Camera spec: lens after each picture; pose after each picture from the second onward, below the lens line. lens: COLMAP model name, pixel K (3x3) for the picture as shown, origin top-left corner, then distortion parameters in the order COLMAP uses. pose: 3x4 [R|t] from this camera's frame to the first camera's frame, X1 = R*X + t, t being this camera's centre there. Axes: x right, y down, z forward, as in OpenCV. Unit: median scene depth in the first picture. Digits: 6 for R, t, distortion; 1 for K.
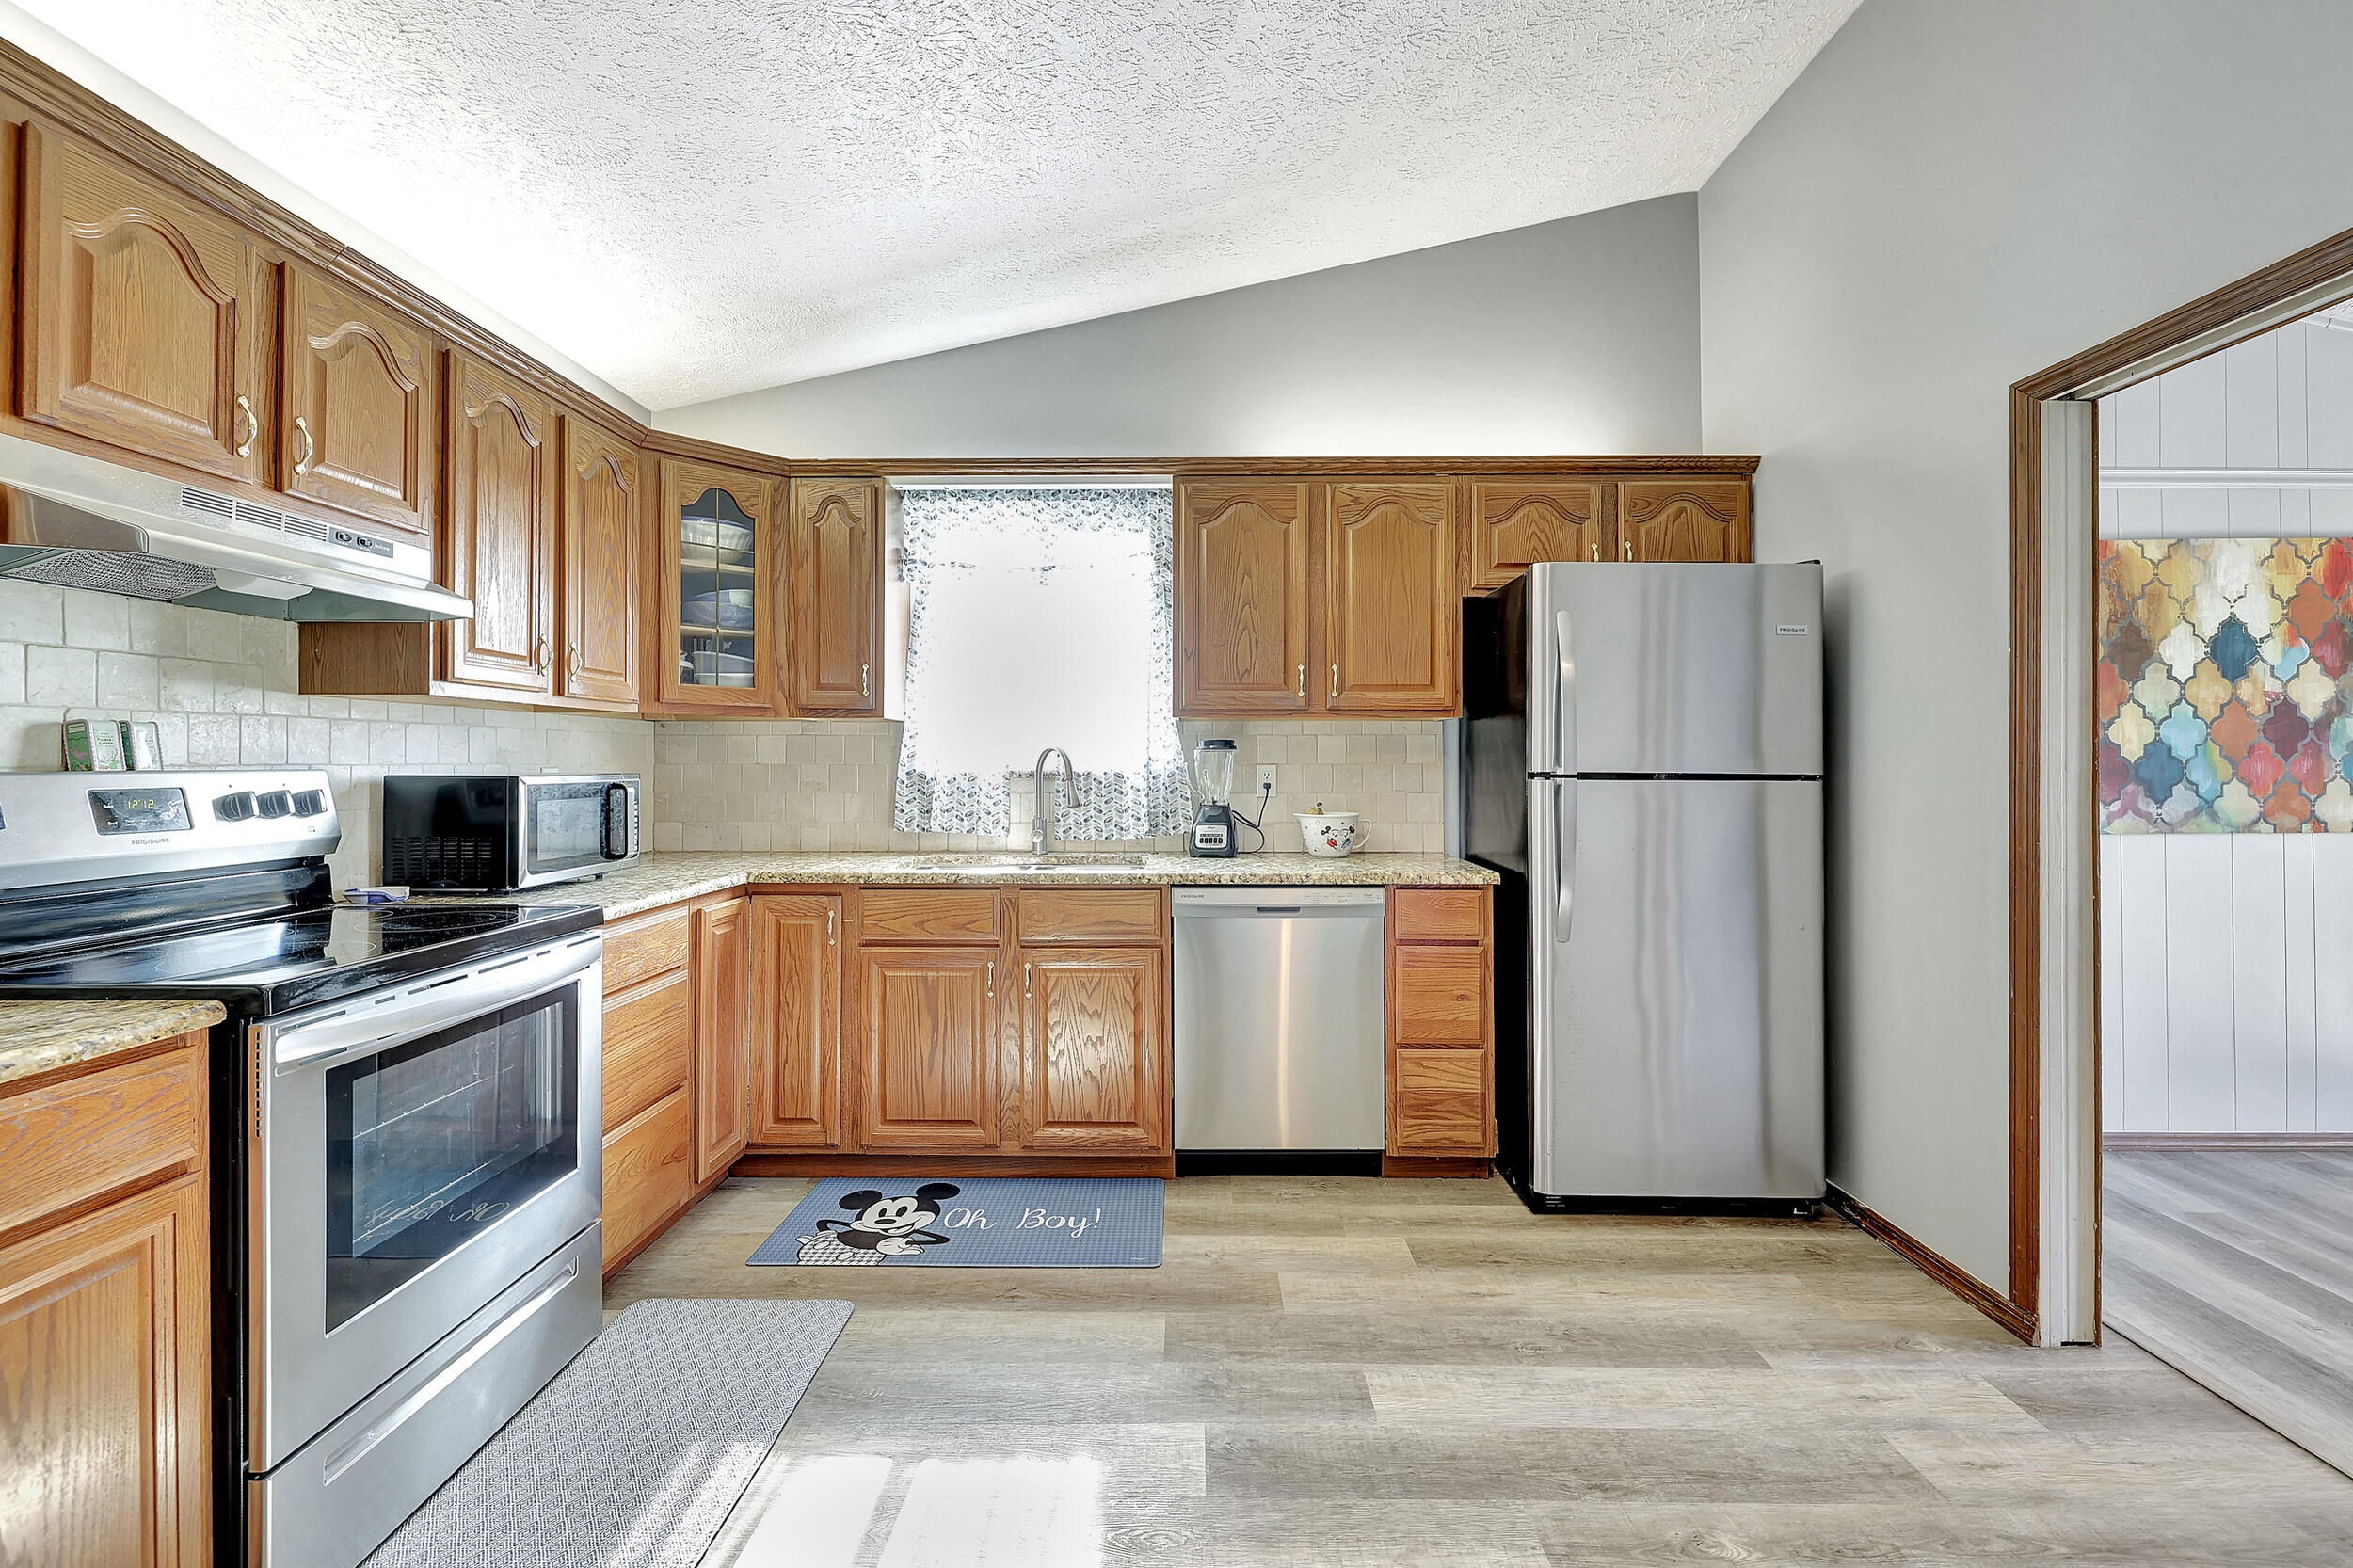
lens RADIAL K [[994.9, 0, 1173.3], [0, 994.9, 763.1], [0, 0, 1]] dist [-0.001149, -0.000209]
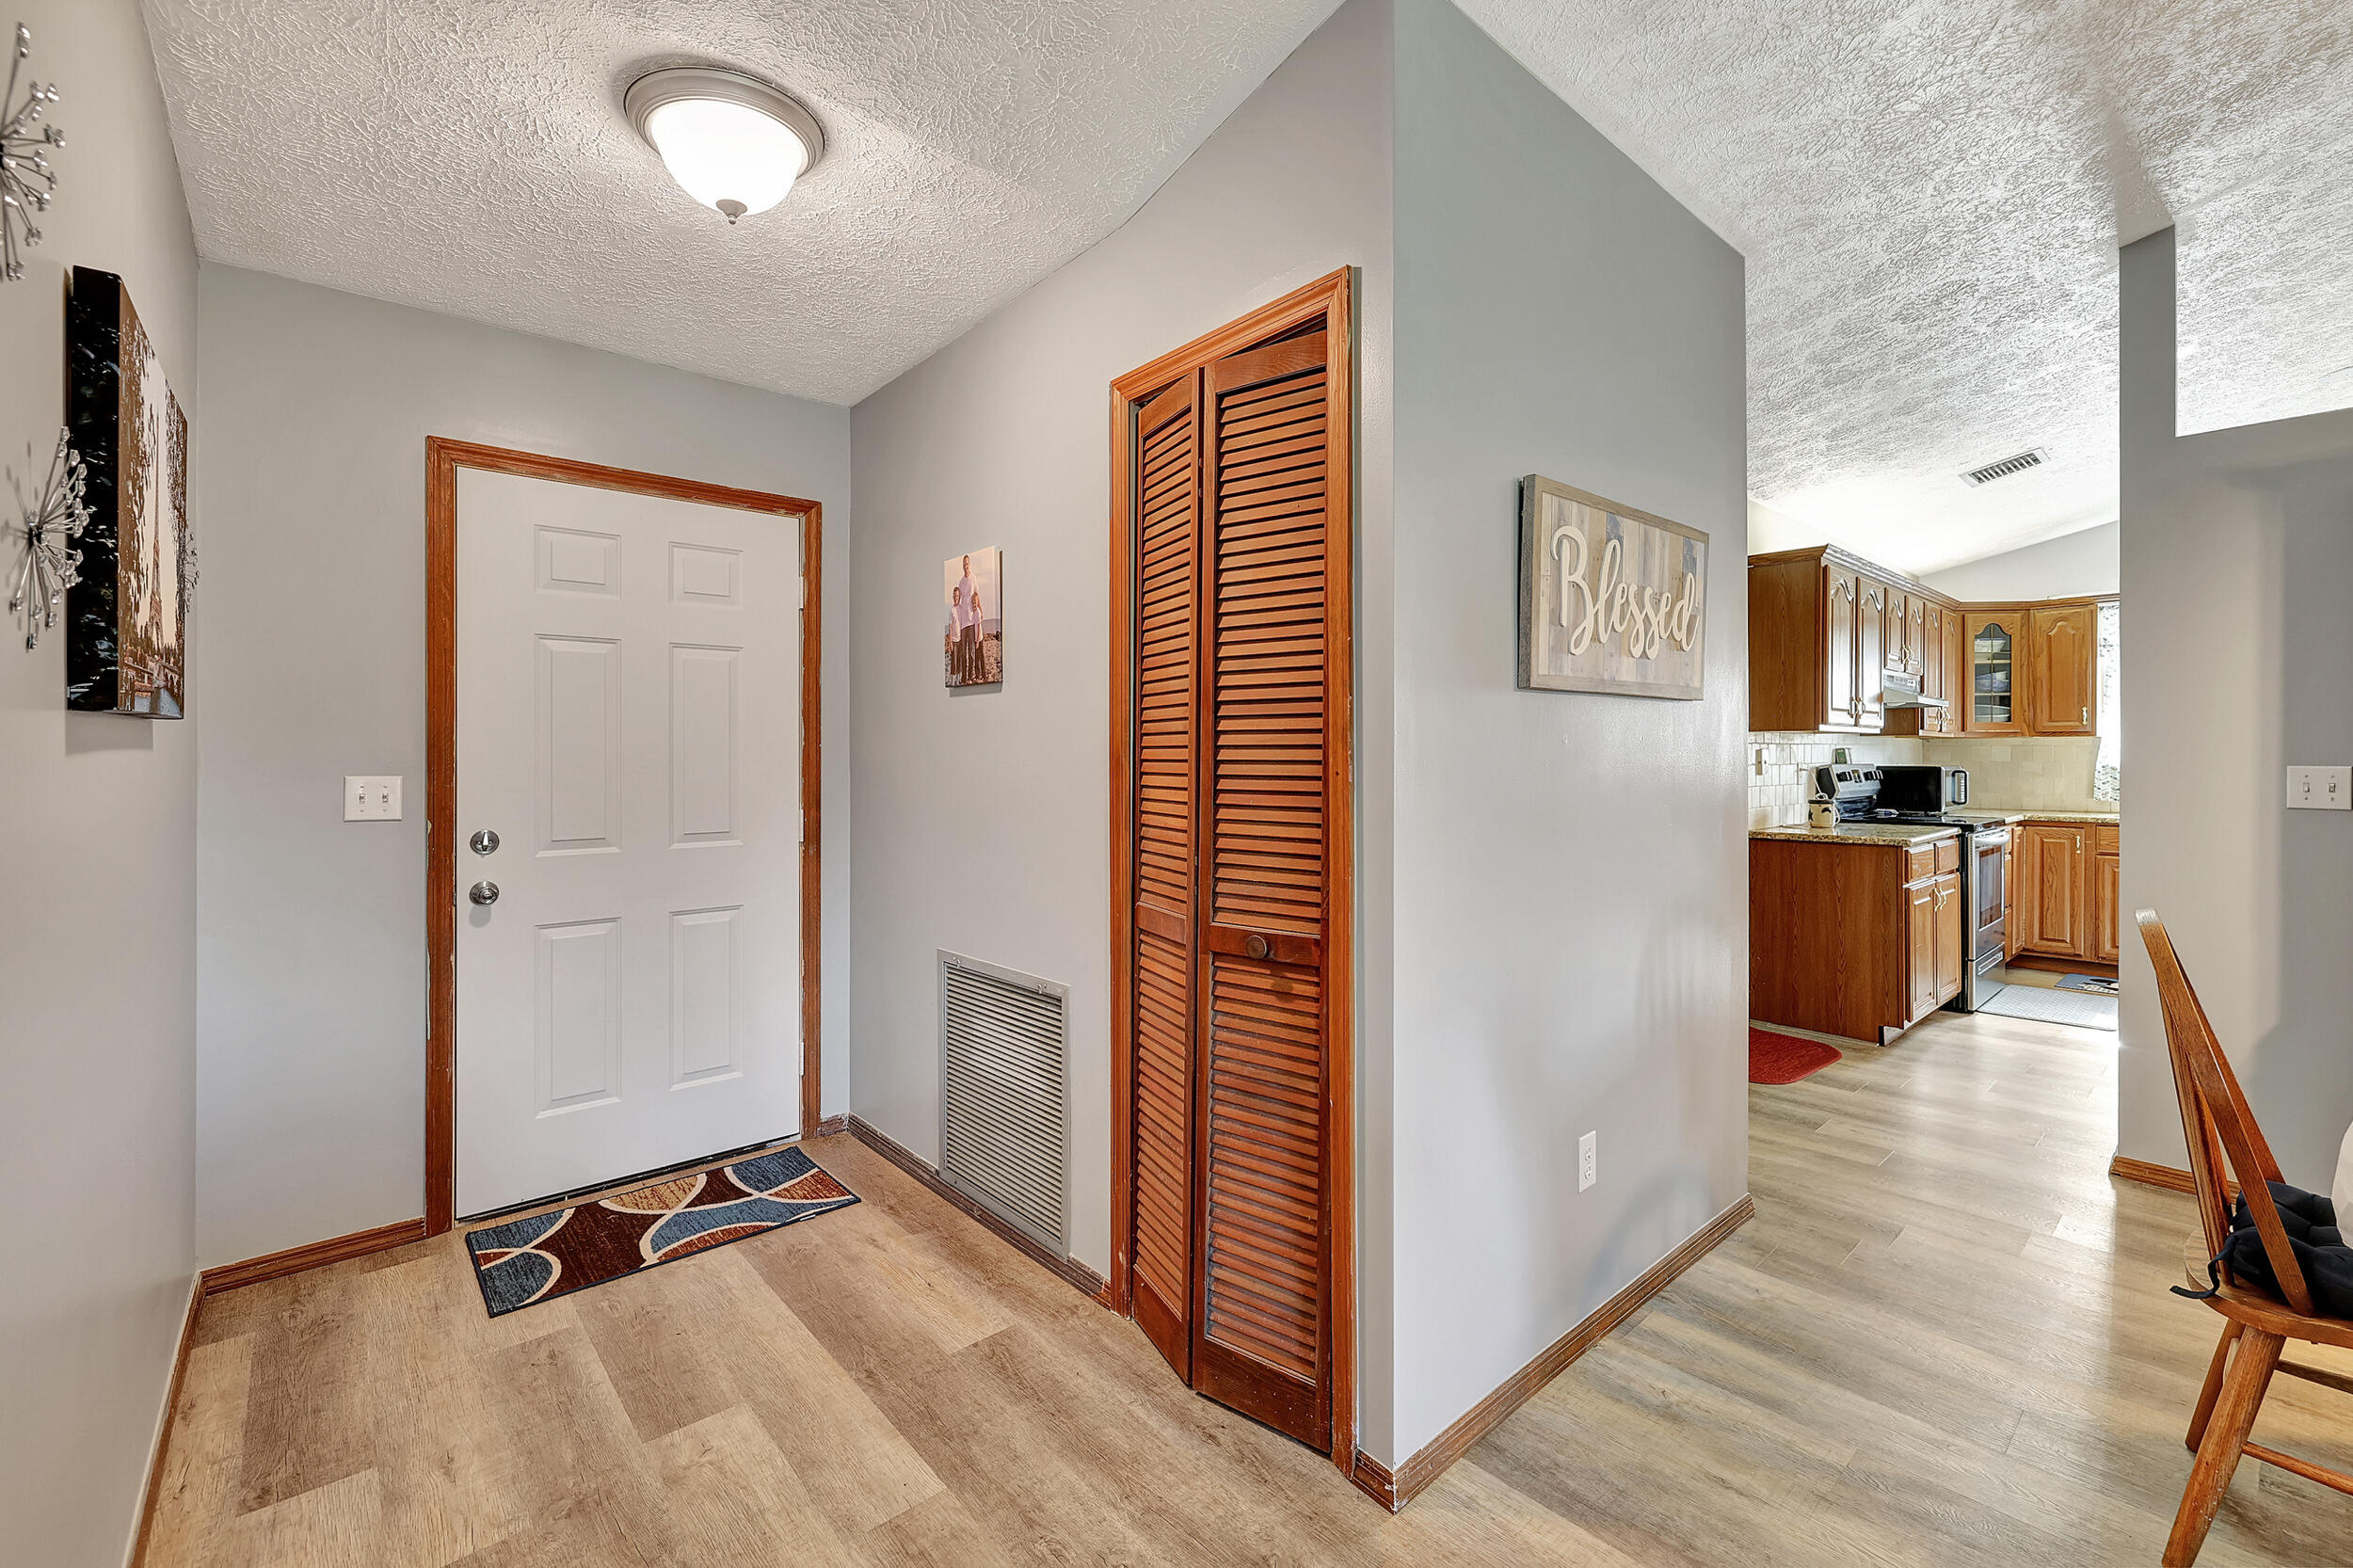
lens RADIAL K [[994.9, 0, 1173.3], [0, 994.9, 763.1], [0, 0, 1]] dist [-0.001149, -0.000209]
pose [[0.670995, 0.003579, -0.741454, -0.091103], [0.000633, 0.999985, 0.005399, -0.007814], [0.741462, -0.004093, 0.670982, -1.729161]]
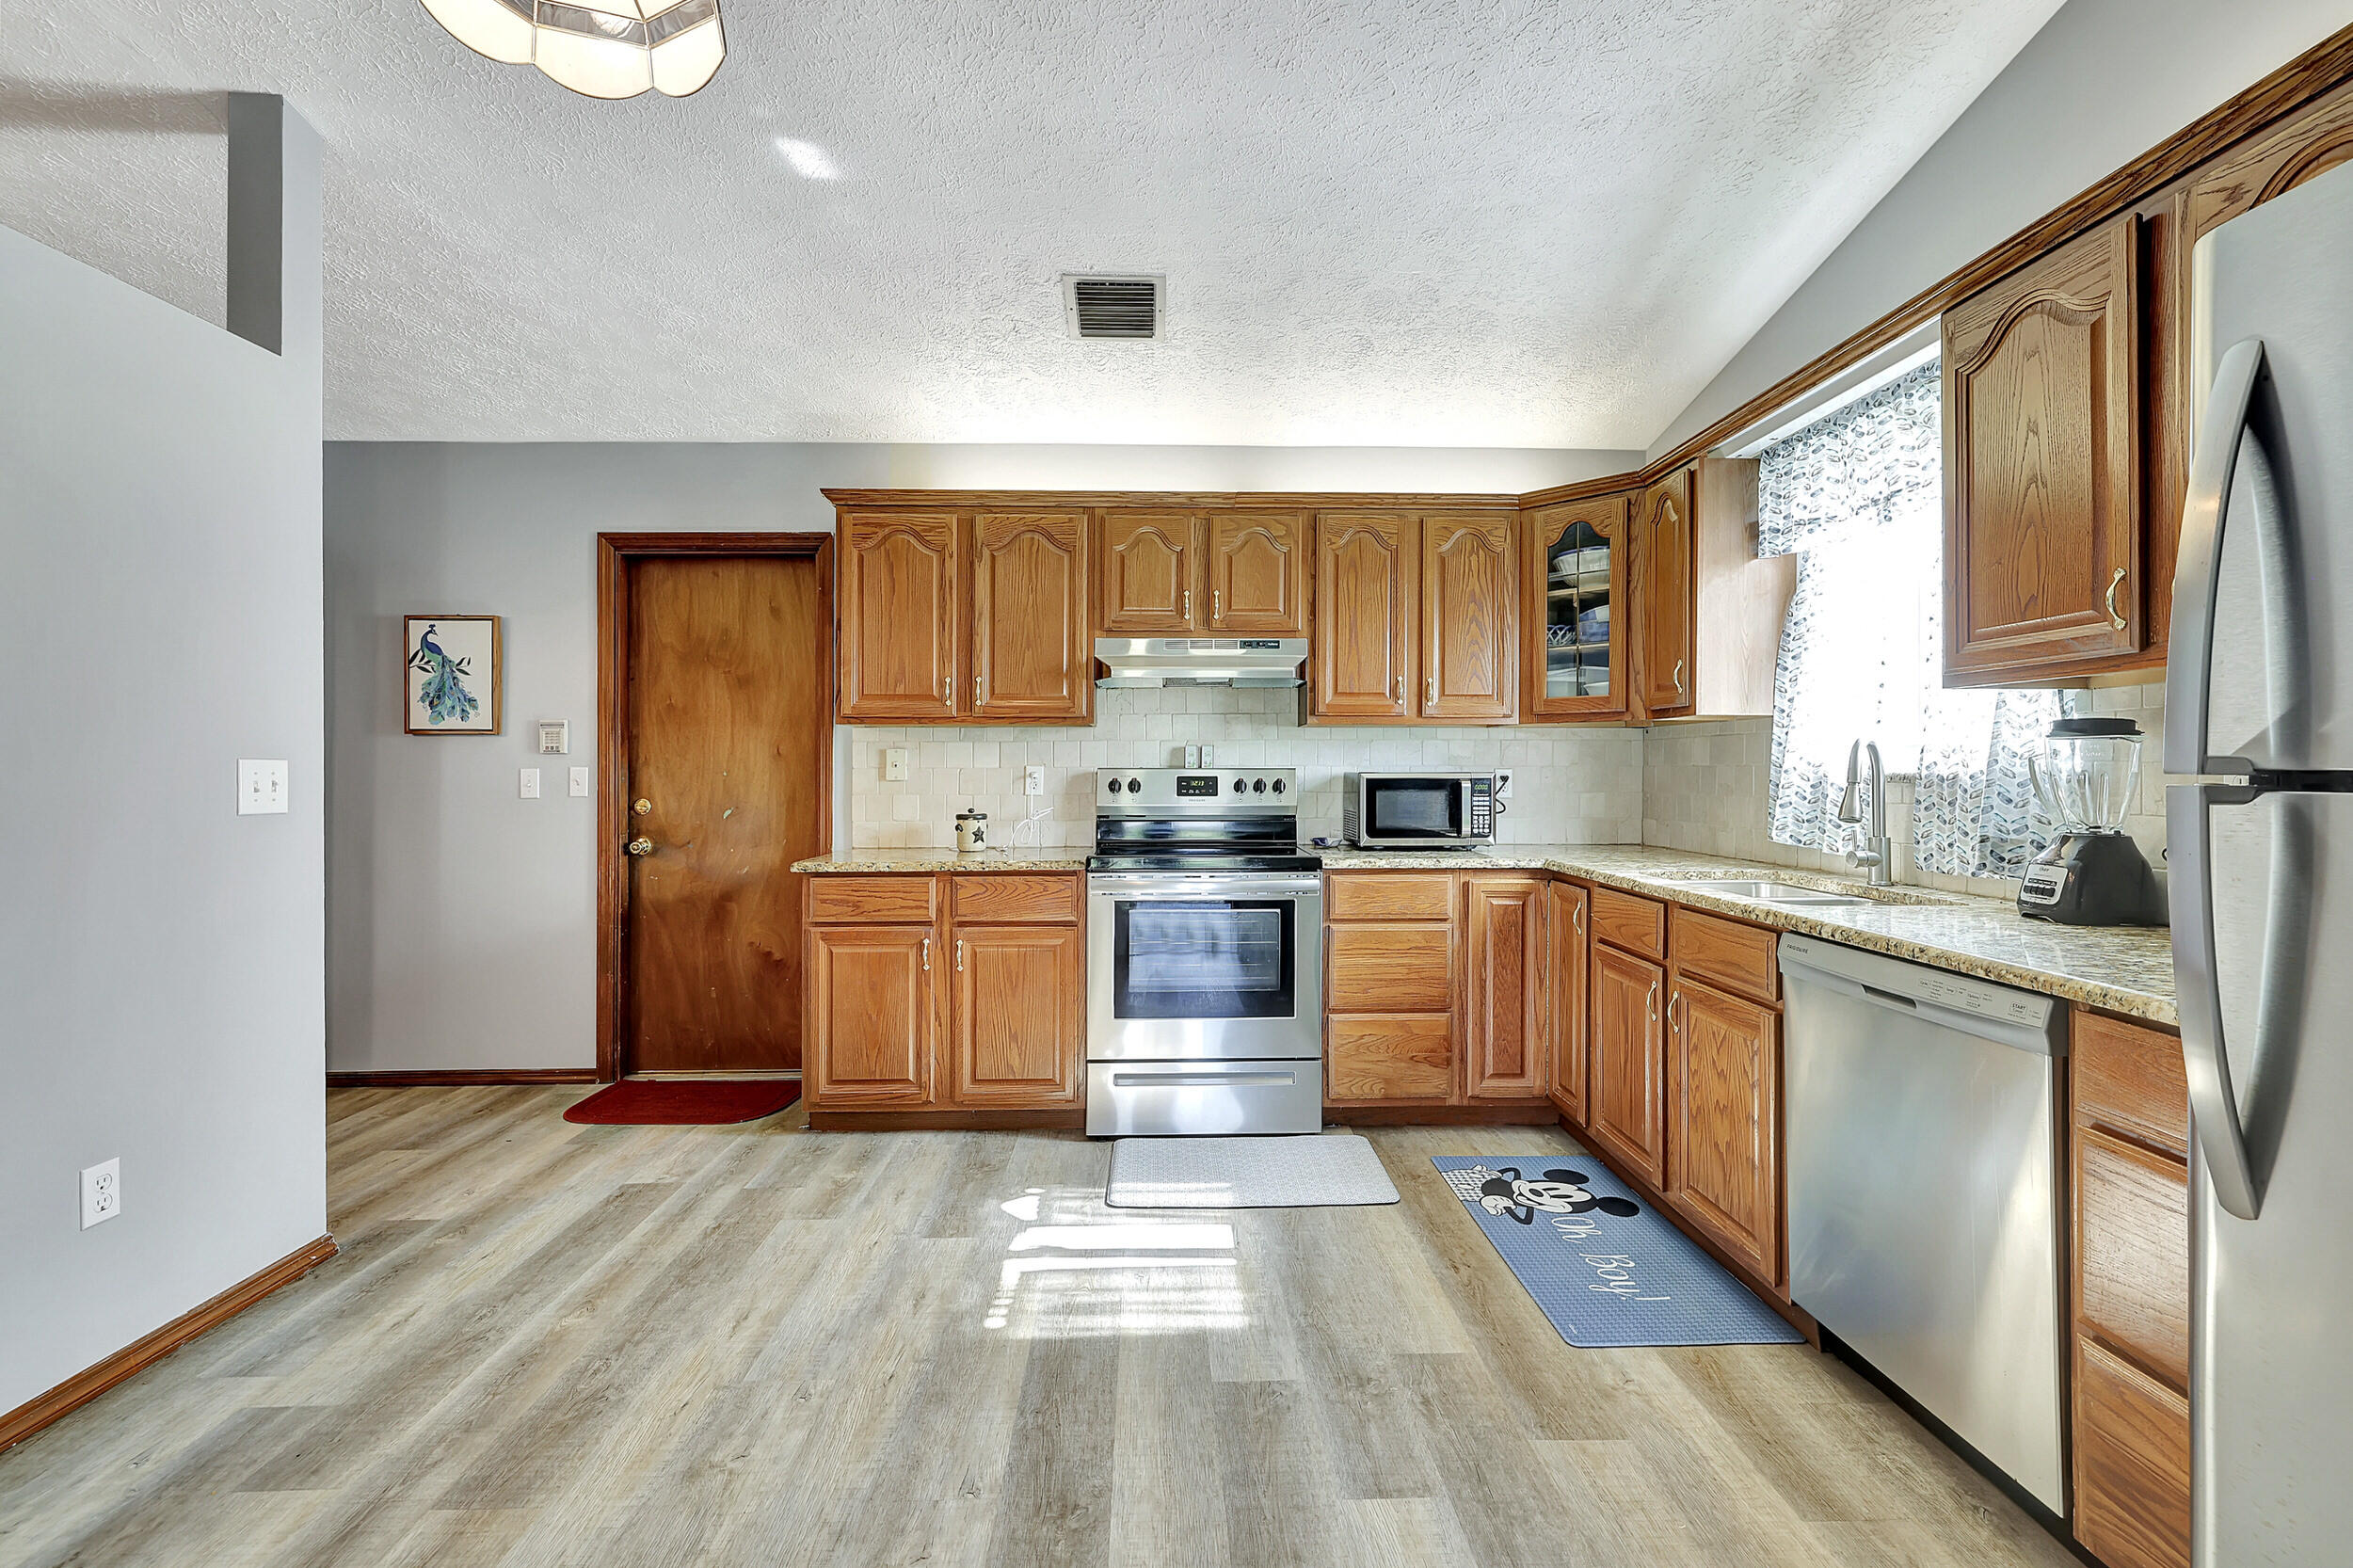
lens RADIAL K [[994.9, 0, 1173.3], [0, 994.9, 763.1], [0, 0, 1]] dist [-0.001149, -0.000209]
pose [[0.042515, -0.004265, -0.999087, 0.728985], [0.000971, 0.999991, -0.004227, 0.004054], [0.999095, -0.000790, 0.042518, 0.542072]]
